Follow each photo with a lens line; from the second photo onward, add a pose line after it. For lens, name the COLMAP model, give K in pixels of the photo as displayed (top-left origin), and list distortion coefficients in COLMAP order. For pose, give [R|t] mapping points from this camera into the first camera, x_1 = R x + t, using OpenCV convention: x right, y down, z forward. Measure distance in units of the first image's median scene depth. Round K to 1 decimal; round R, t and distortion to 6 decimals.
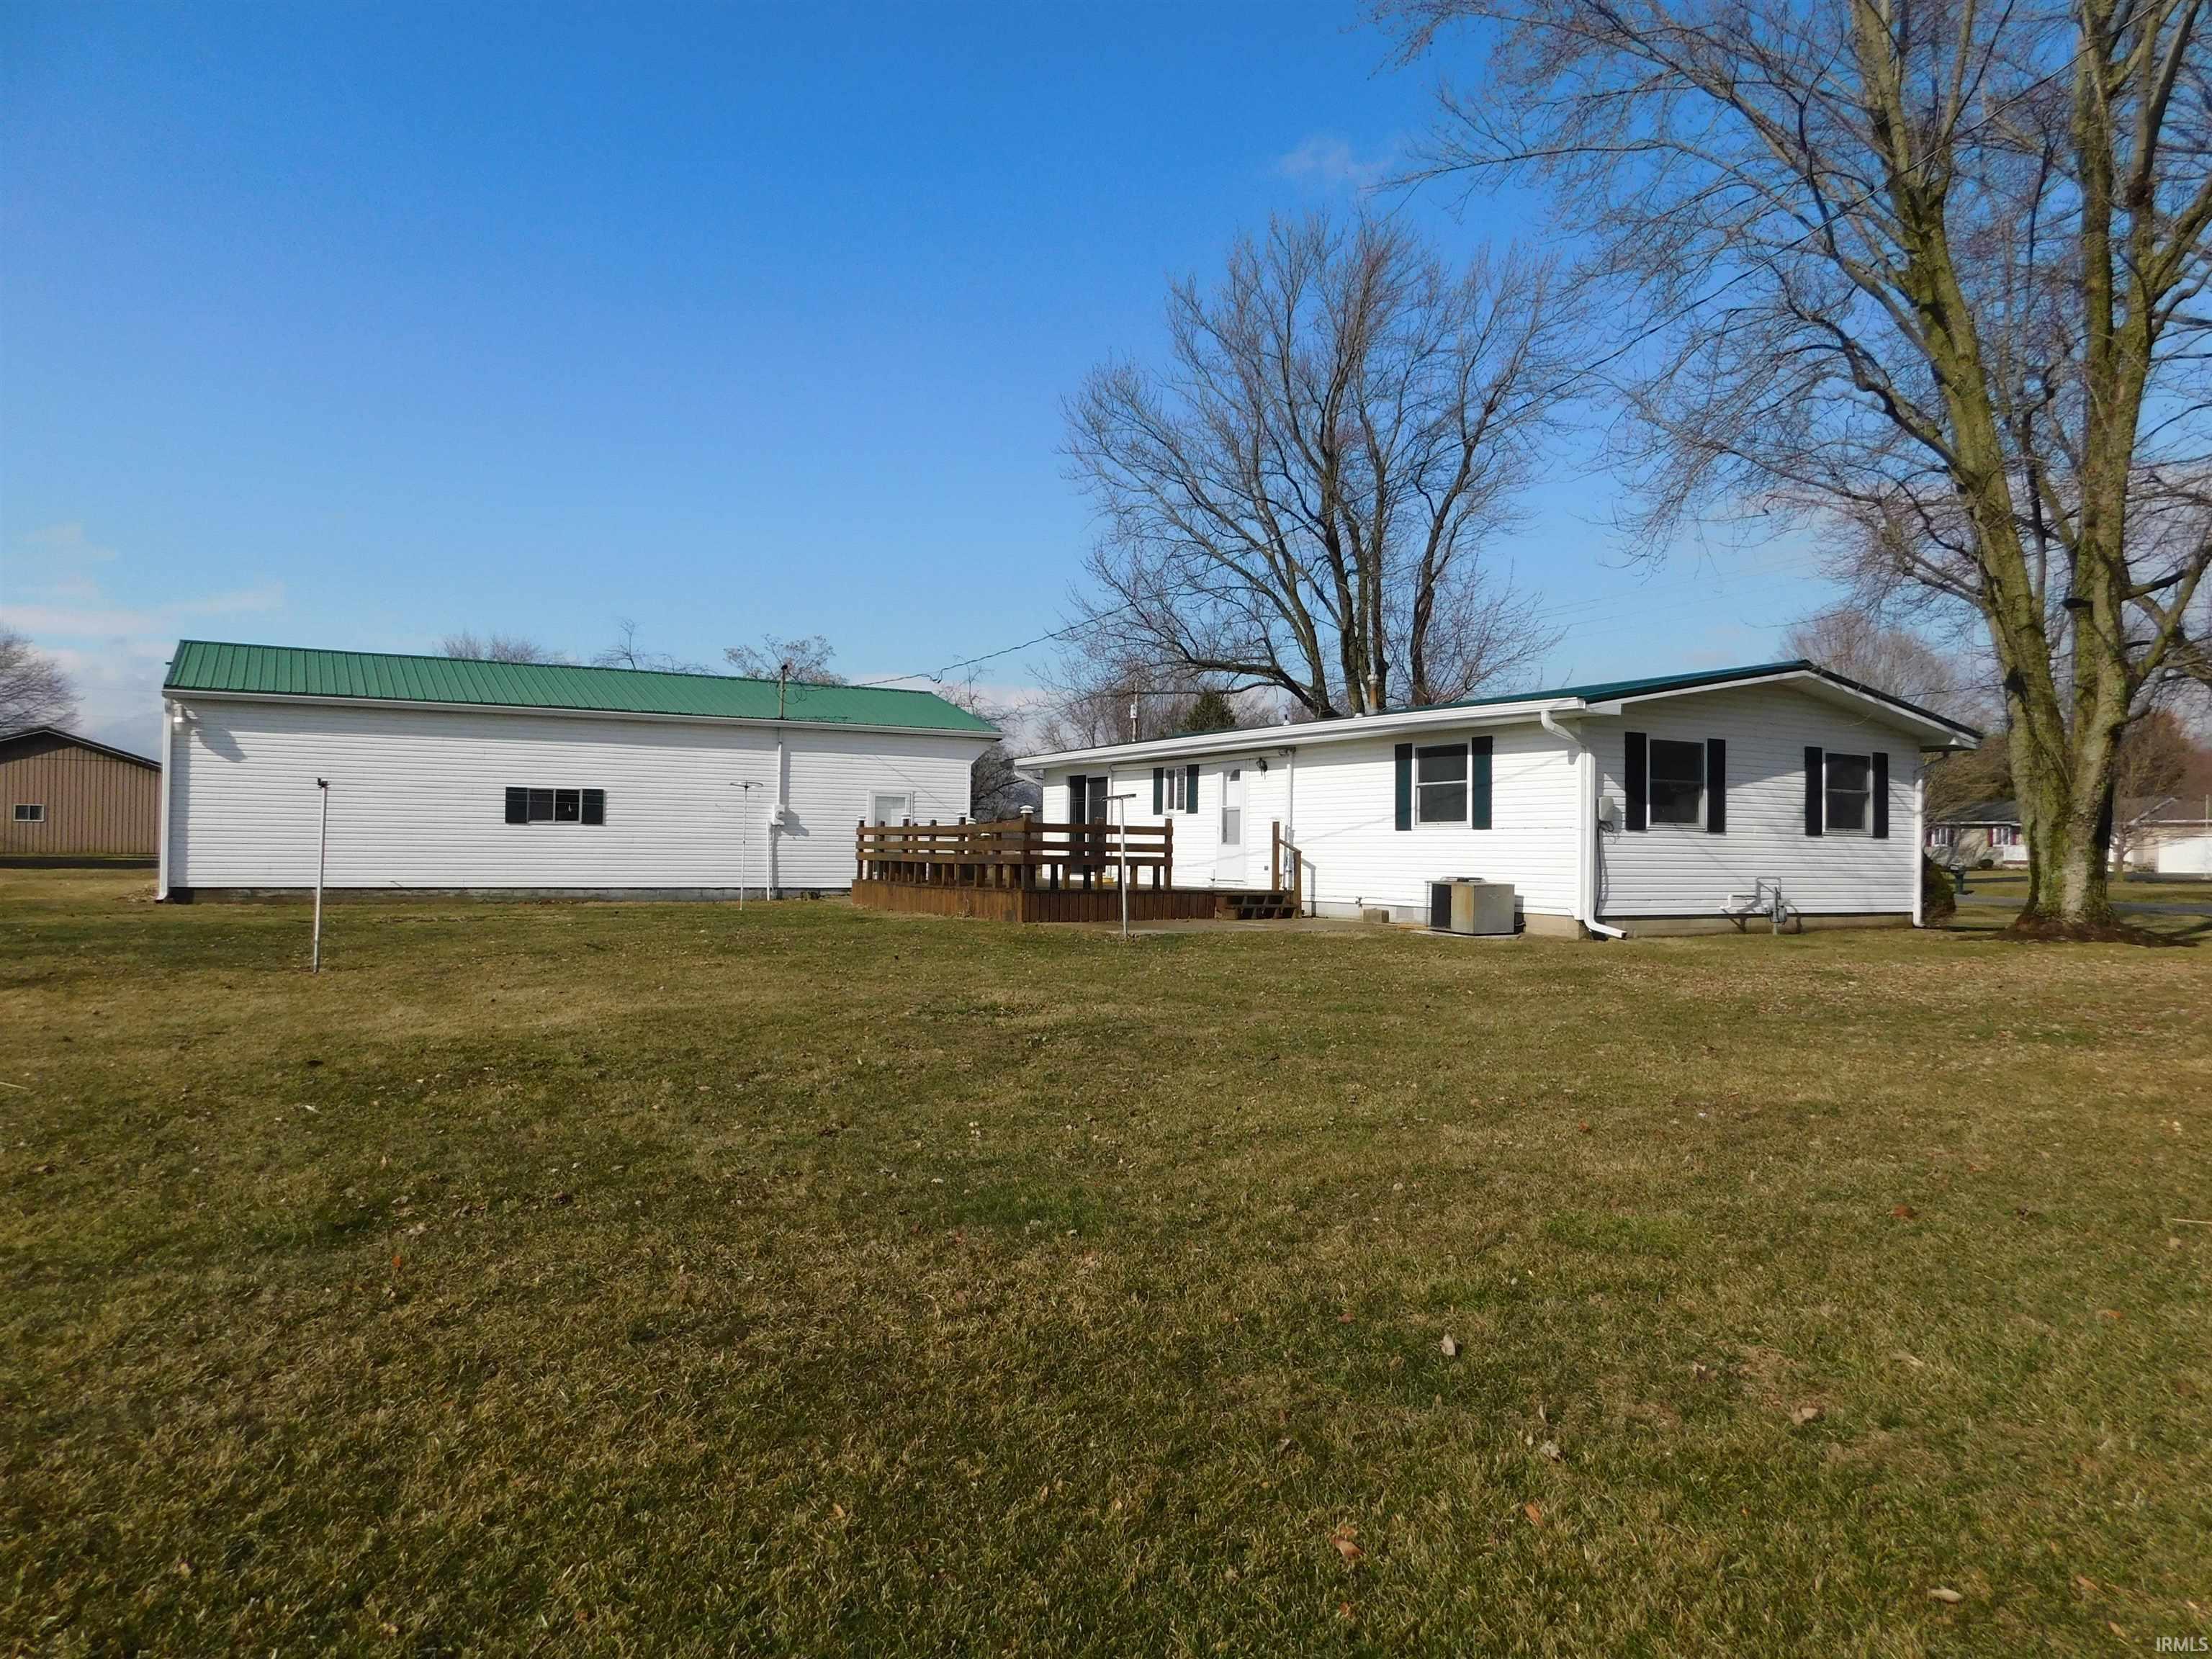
lens RADIAL K [[1468.6, 0, 1110.5], [0, 1468.6, 837.8], [0, 0, 1]] dist [-0.048925, 0.019309]
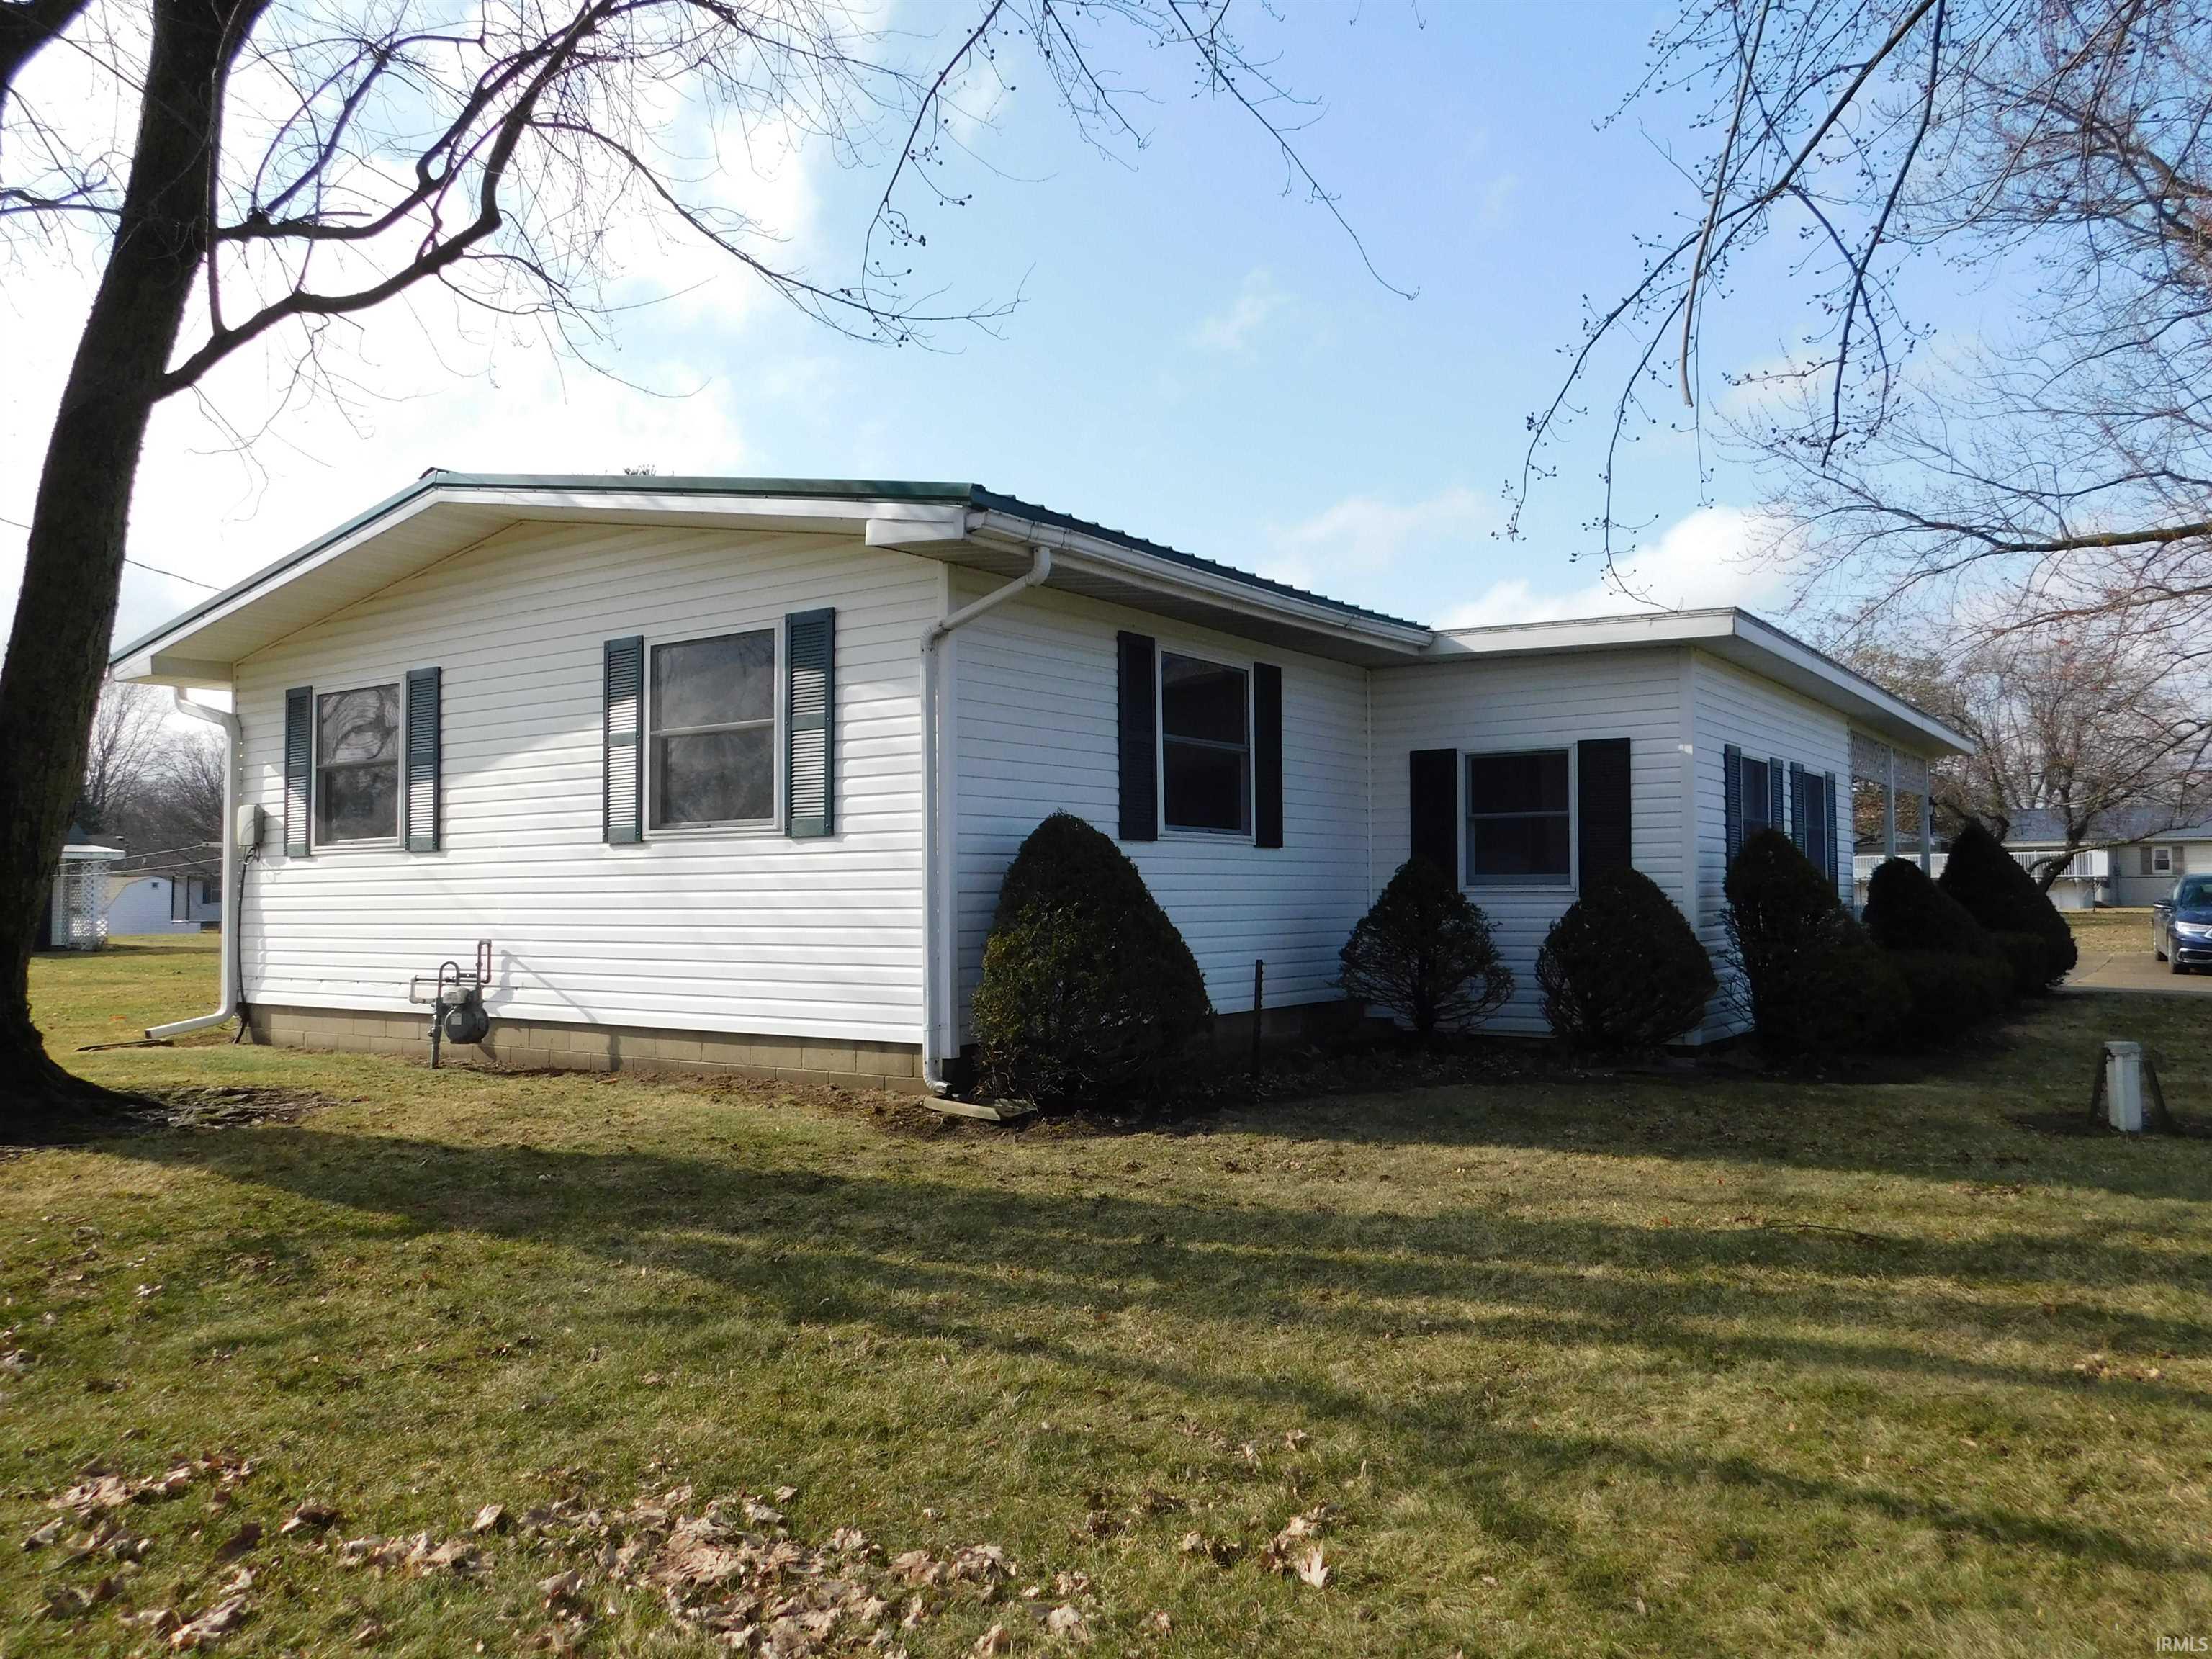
lens RADIAL K [[1631.2, 0, 1104.5], [0, 1631.2, 834.1], [0, 0, 1]] dist [-0.001490, -0.000476]
pose [[0.423659, -0.055440, -0.904124, 0.959937], [0.018205, 0.998445, -0.052693, 0.022480], [0.905639, 0.005864, 0.424009, 0.909112]]
